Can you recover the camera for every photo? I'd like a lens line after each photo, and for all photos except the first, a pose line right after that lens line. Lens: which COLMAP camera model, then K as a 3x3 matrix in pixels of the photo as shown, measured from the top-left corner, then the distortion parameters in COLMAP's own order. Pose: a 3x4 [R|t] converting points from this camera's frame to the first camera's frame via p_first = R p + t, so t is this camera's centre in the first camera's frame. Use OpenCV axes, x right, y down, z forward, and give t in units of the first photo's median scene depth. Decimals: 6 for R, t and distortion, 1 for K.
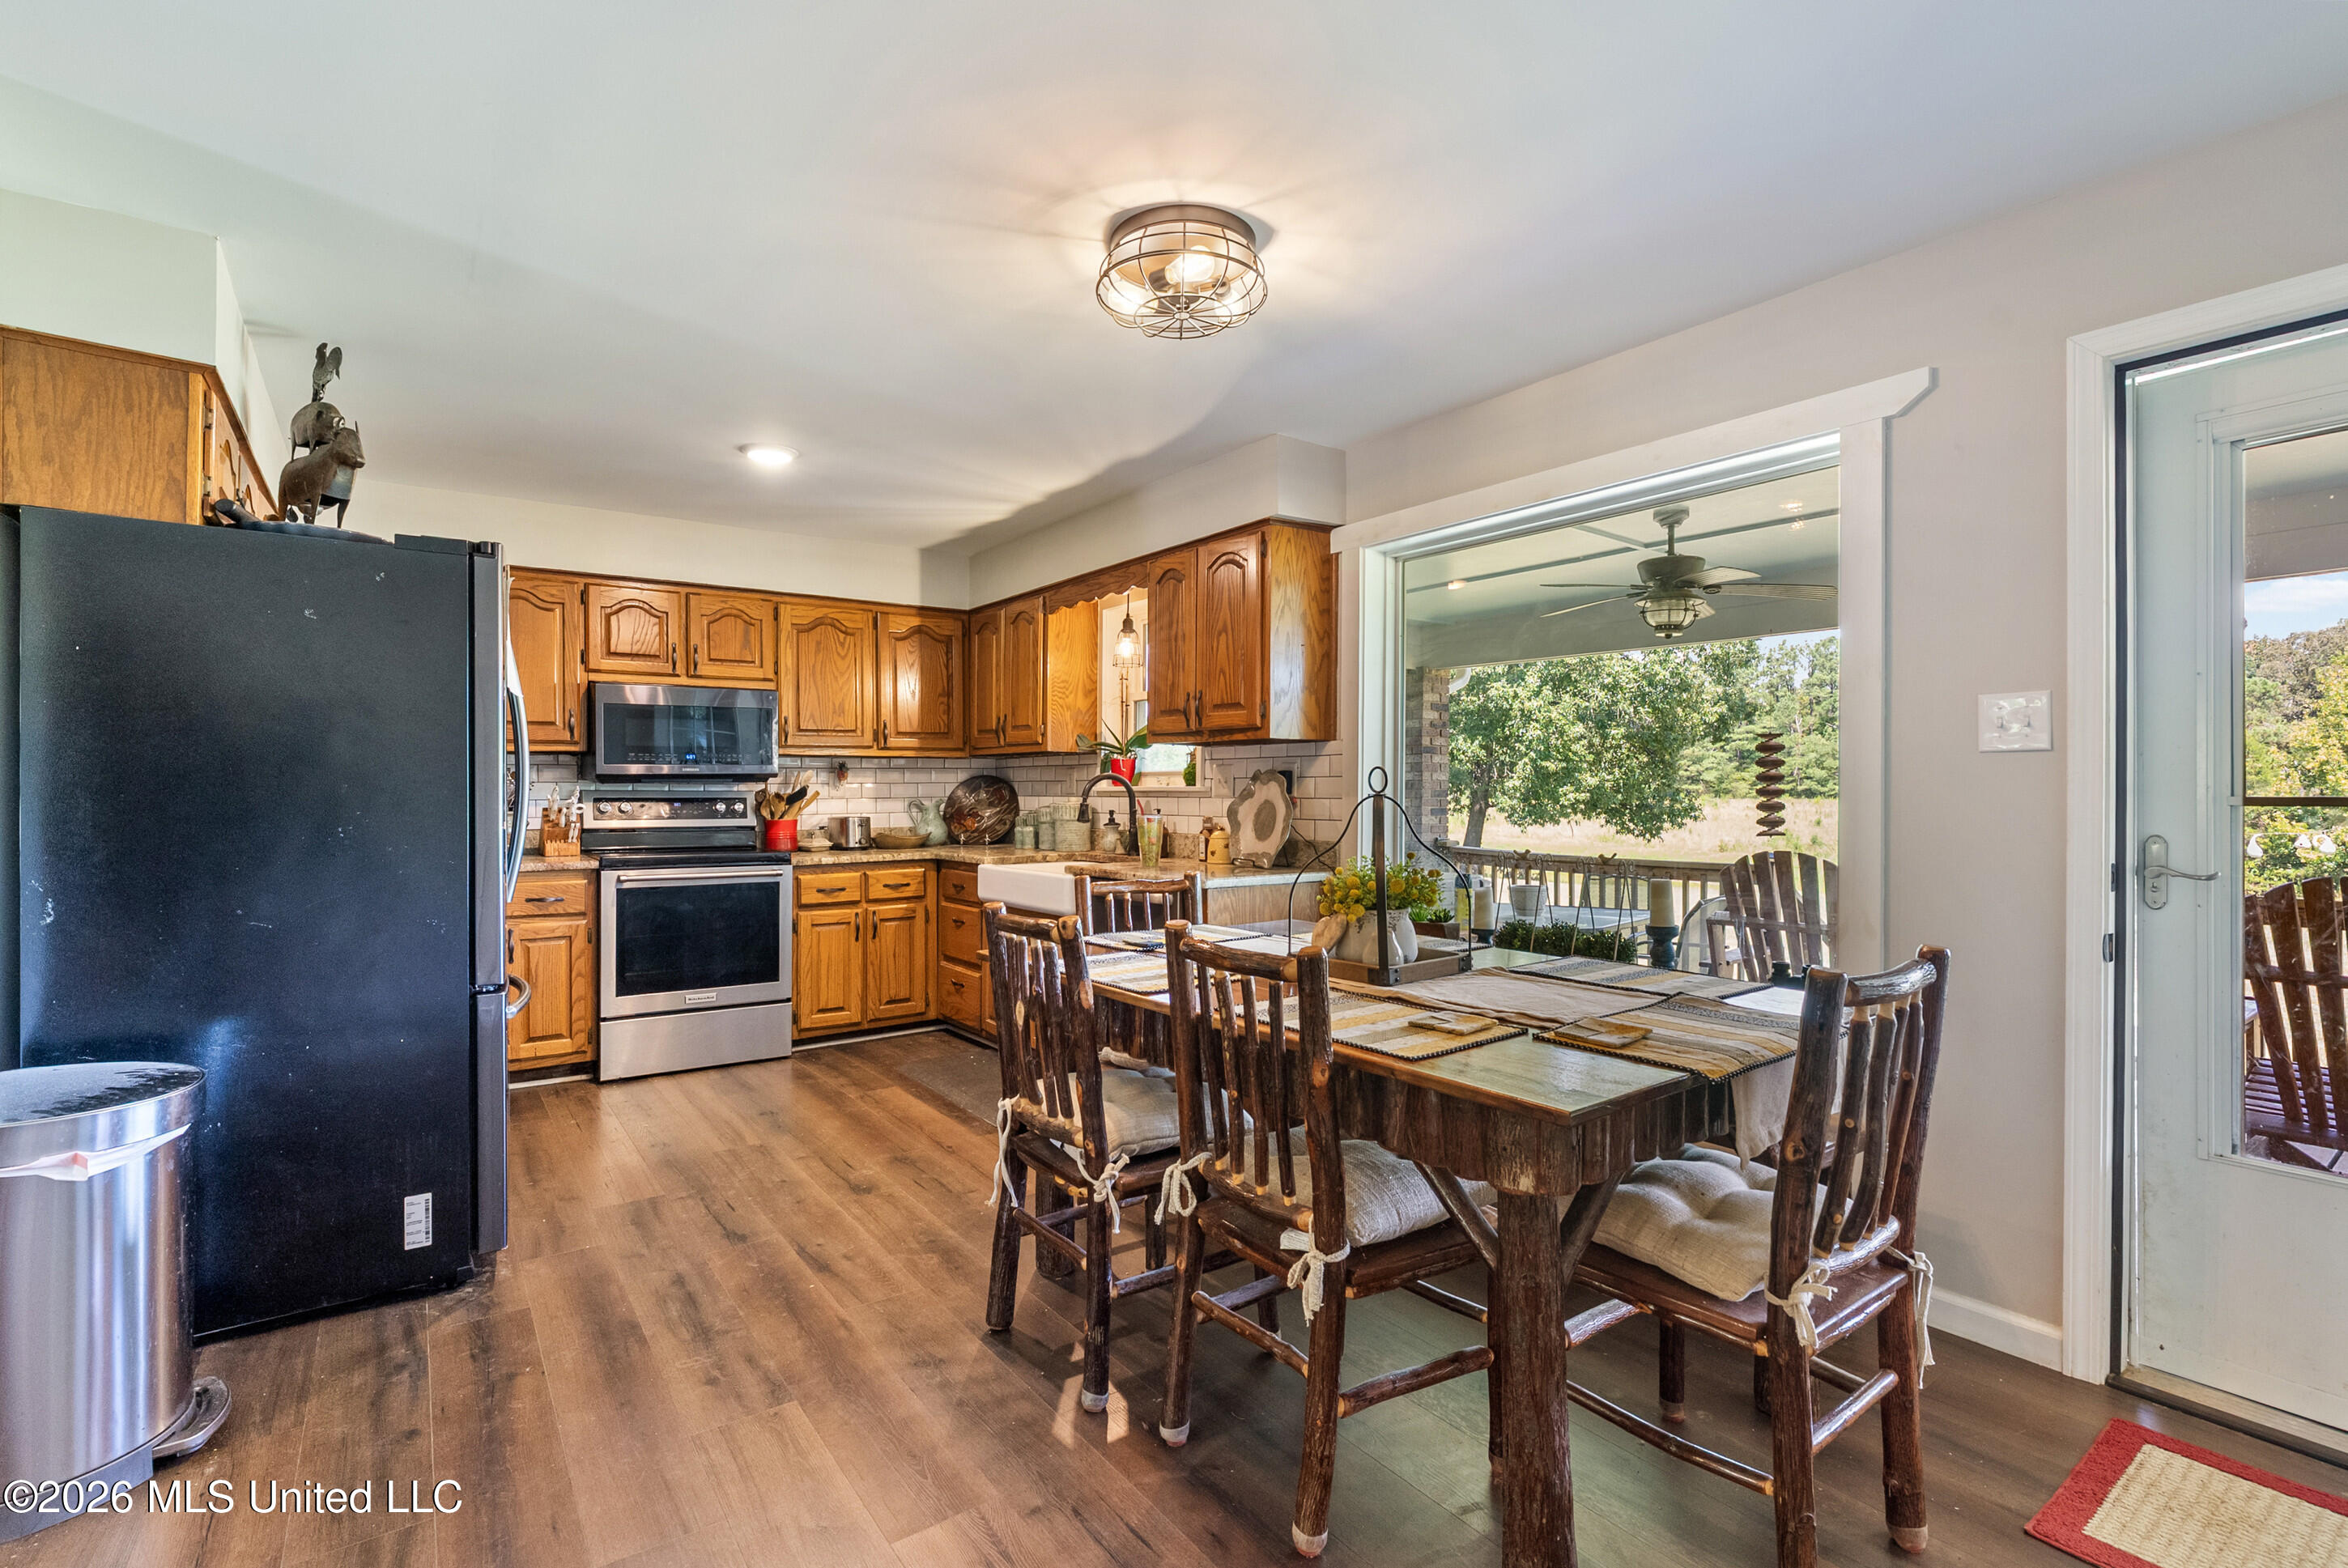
lens RADIAL K [[1064.6, 0, 1169.7], [0, 1064.6, 788.8], [0, 0, 1]] dist [-0.002256, 0.000487]
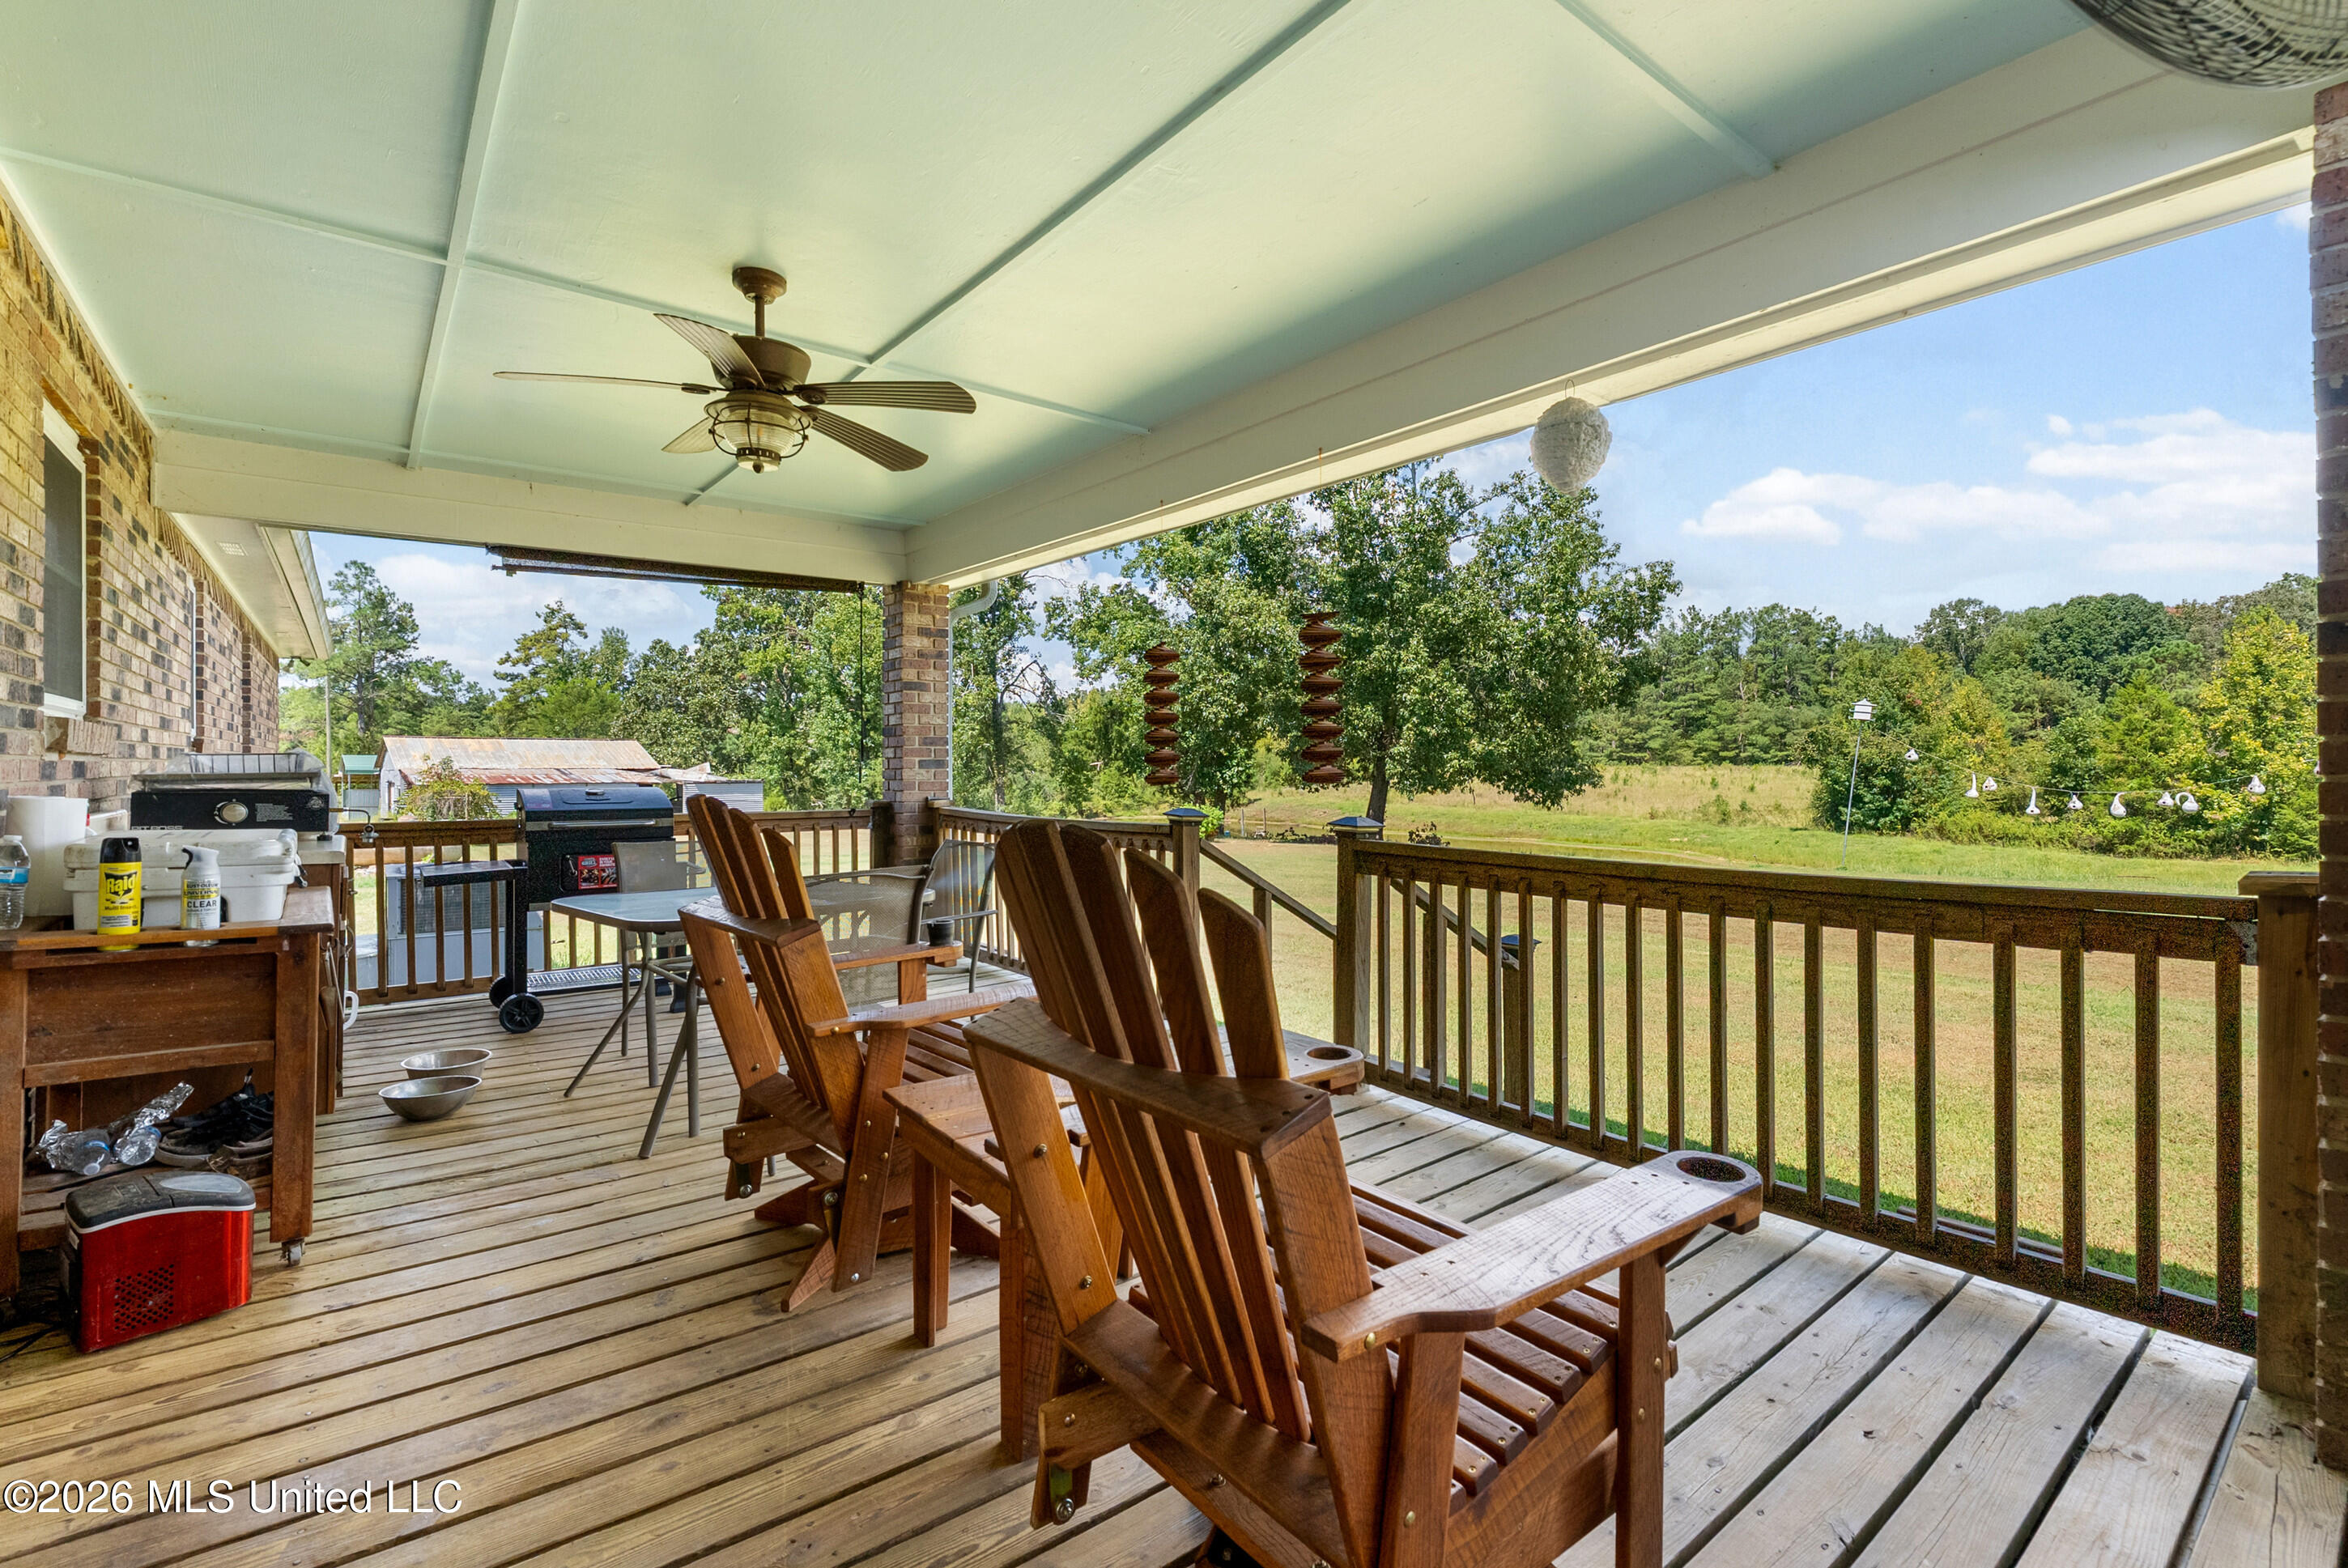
lens RADIAL K [[1070.2, 0, 1173.3], [0, 1070.2, 767.7], [0, 0, 1]] dist [-0.000968, 0.001005]
pose [[0.999400, -0.010184, 0.033107, 0.634692], [0.010034, 0.999939, 0.004694, 0.033135], [-0.033153, -0.004359, 0.999441, 0.319139]]
